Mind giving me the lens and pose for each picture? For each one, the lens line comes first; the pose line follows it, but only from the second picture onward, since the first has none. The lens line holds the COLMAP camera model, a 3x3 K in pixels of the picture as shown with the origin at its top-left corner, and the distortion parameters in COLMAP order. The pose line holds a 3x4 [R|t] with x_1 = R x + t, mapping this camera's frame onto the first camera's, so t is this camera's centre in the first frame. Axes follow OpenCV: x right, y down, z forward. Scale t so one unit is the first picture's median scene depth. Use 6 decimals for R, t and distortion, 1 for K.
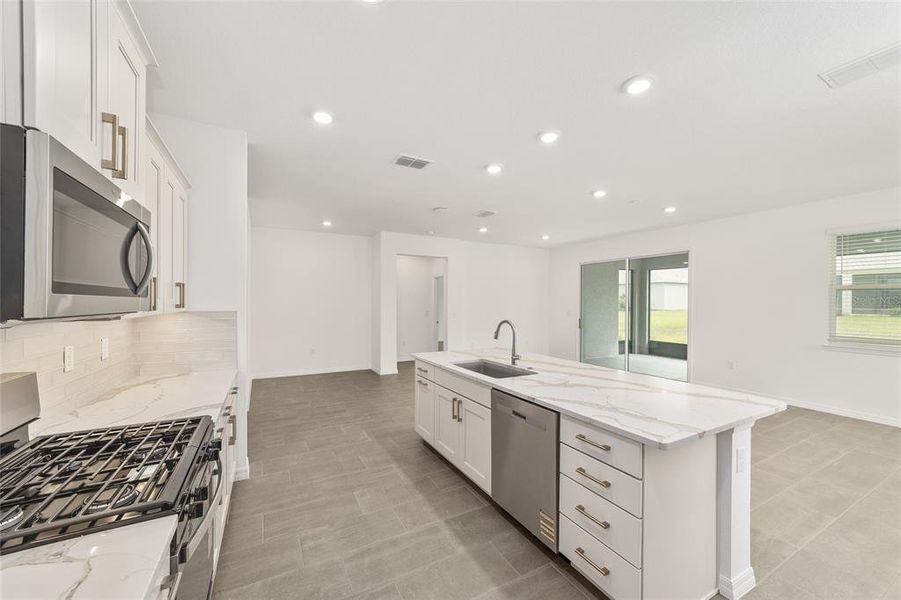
lens RADIAL K [[347.5, 0, 448.9], [0, 347.5, 302.1], [0, 0, 1]] dist [-0.018339, 0.010529]
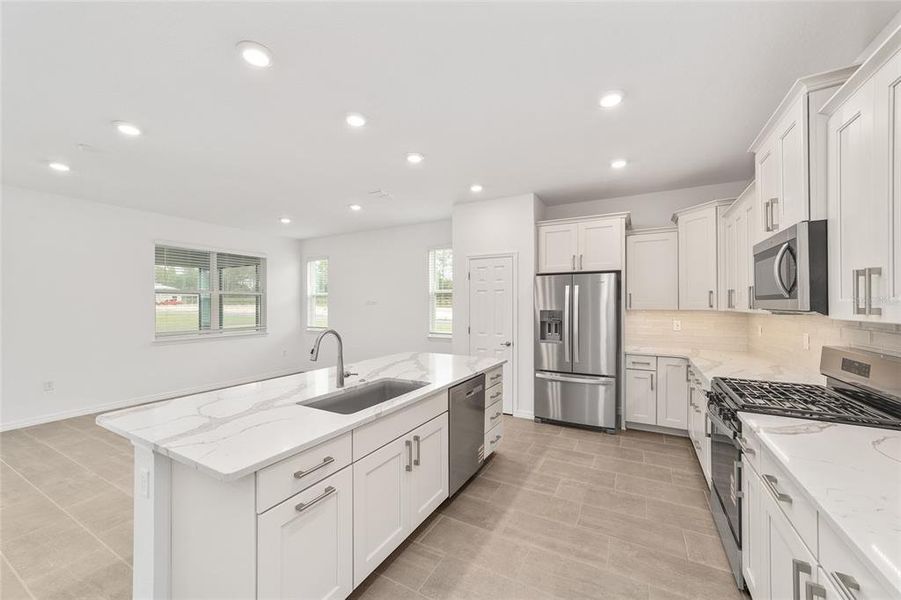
lens RADIAL K [[347.5, 0, 448.9], [0, 347.5, 302.1], [0, 0, 1]] dist [-0.018339, 0.010529]
pose [[-0.550017, -0.000362, 0.835154, -0.664858], [-0.005527, 0.999980, -0.003207, 0.002381], [-0.835135, -0.006380, -0.550008, 1.450359]]
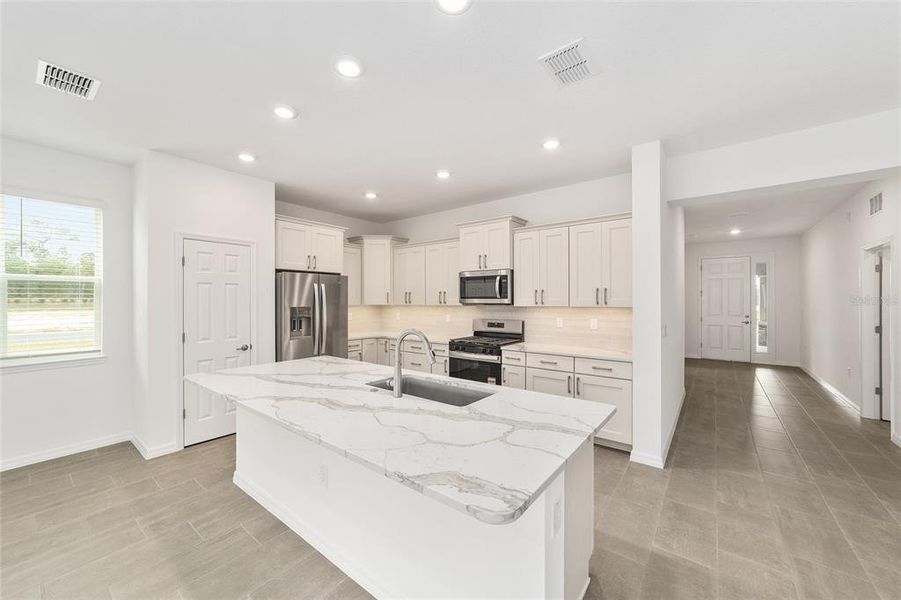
lens RADIAL K [[347.5, 0, 448.9], [0, 347.5, 302.1], [0, 0, 1]] dist [-0.018339, 0.010529]
pose [[-0.913432, -0.004234, -0.406969, 0.434279], [-0.004618, 0.999989, -0.000039, 0.005680], [0.406965, 0.001844, -0.913442, 1.942281]]
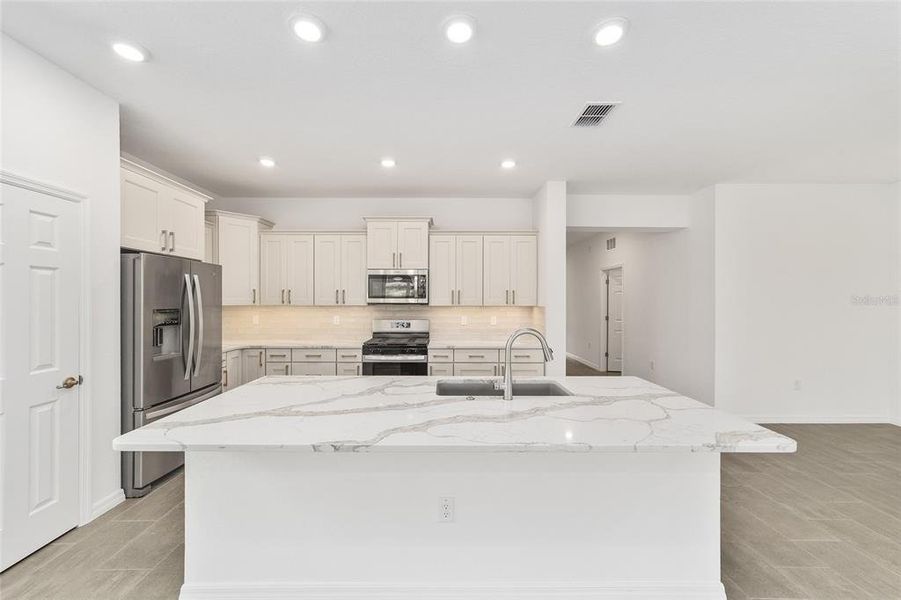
lens RADIAL K [[347.5, 0, 448.9], [0, 347.5, 302.1], [0, 0, 1]] dist [-0.018339, 0.010529]
pose [[-0.460821, -0.003723, -0.887485, 0.945084], [-0.004515, 0.999988, -0.001850, 0.008504], [0.887481, 0.003154, -0.460833, 1.424725]]
